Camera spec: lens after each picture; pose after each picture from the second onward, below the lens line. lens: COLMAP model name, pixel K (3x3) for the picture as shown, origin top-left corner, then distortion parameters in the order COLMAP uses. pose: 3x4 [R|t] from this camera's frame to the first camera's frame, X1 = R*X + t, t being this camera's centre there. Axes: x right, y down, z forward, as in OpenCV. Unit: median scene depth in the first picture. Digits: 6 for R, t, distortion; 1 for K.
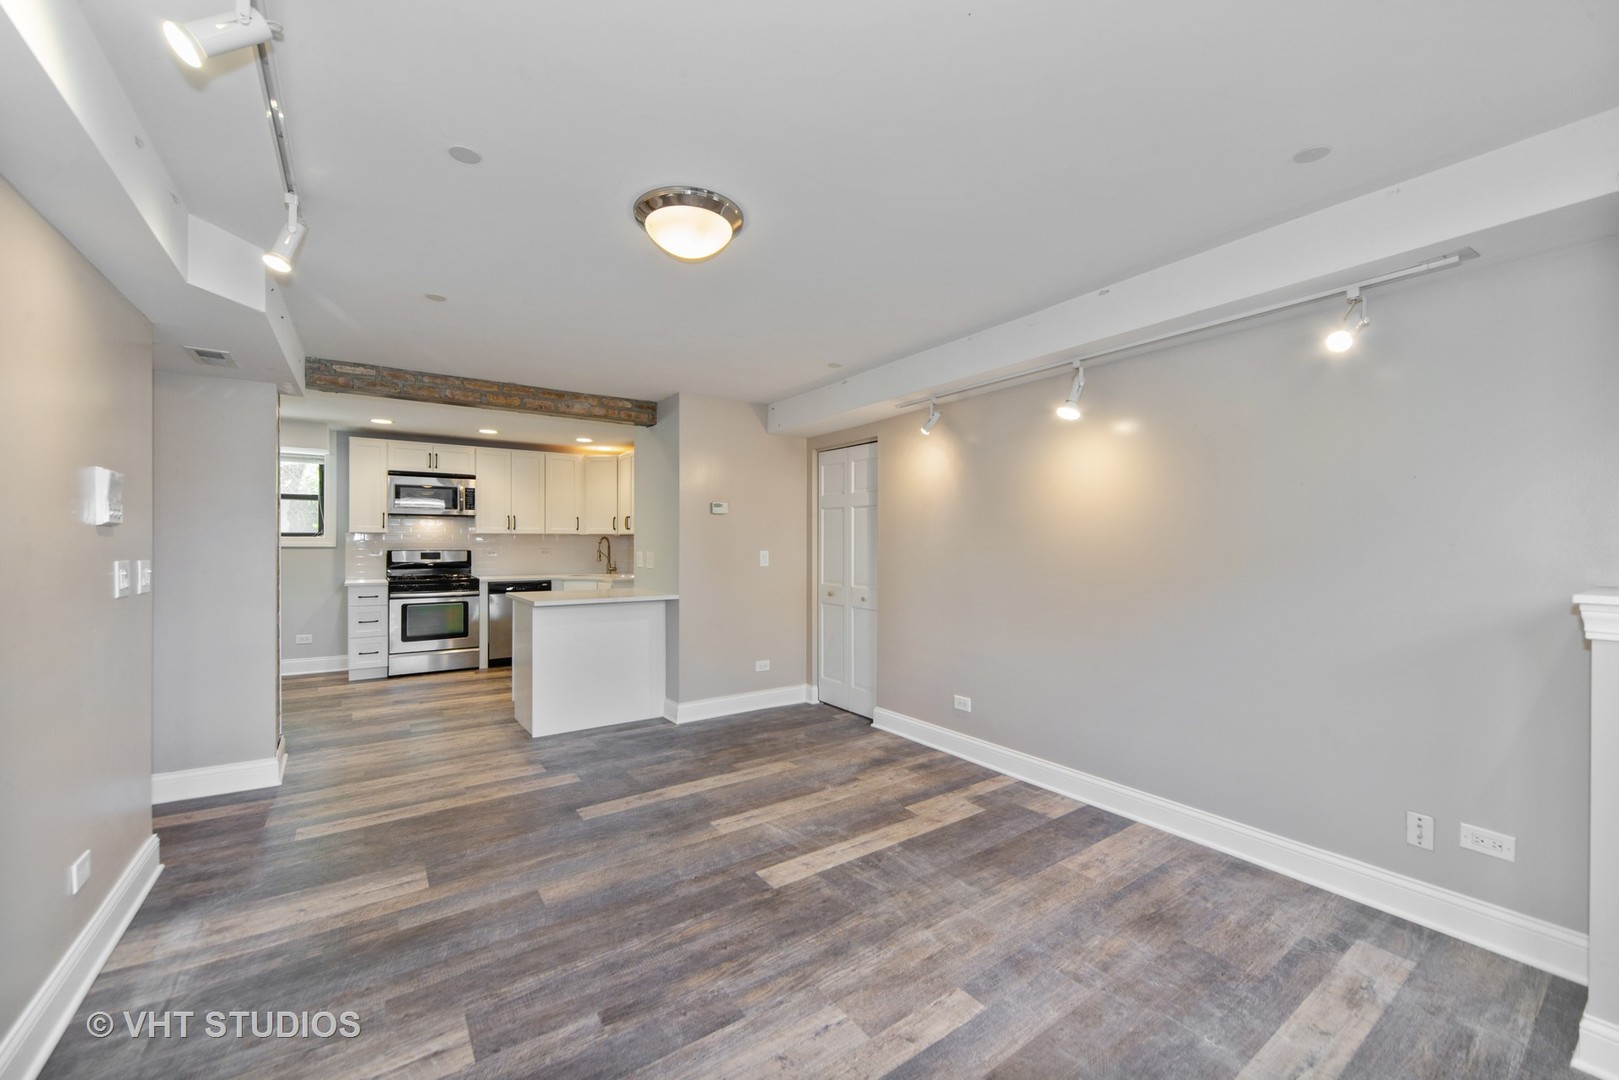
lens RADIAL K [[644.3, 0, 809.5], [0, 644.3, 540.0], [0, 0, 1]] dist [-0.001122, -0.000027]
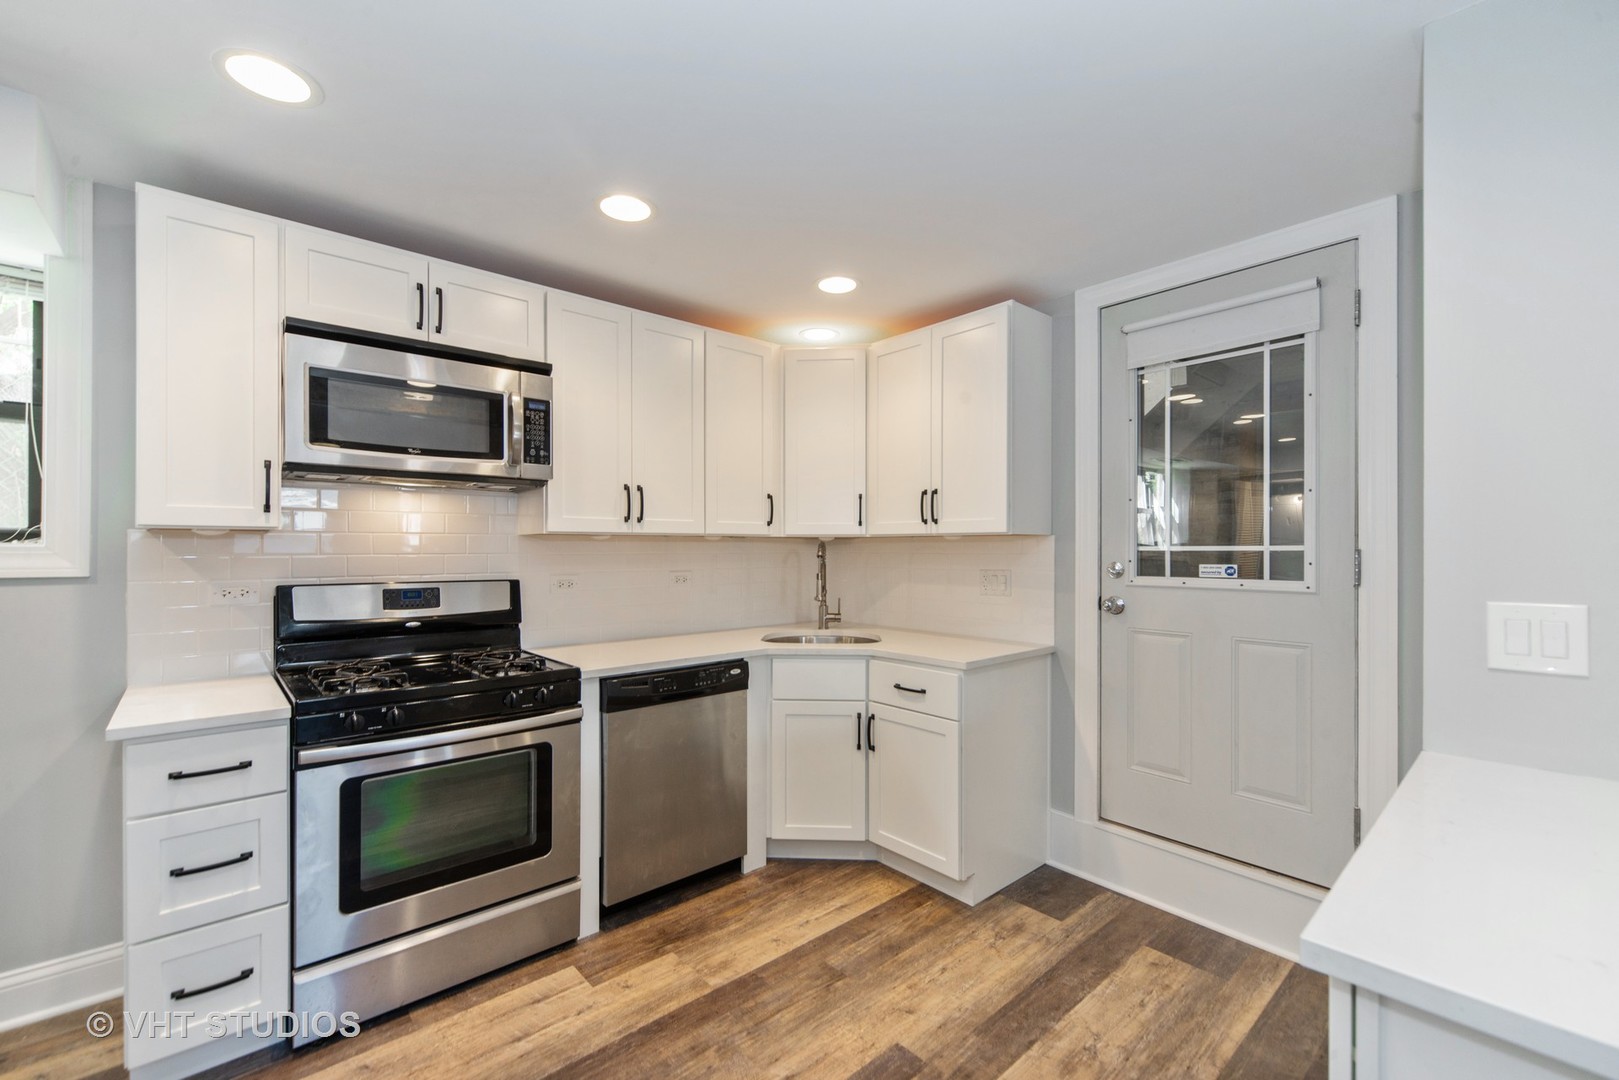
lens RADIAL K [[684.4, 0, 809.5], [0, 684.4, 540.0], [0, 0, 1]] dist [-0.002560, -0.000034]
pose [[0.991216, 0.000174, 0.132254, -0.438342], [0.000645, 0.999981, -0.006149, -0.003856], [-0.132252, 0.006180, 0.991197, 0.630989]]
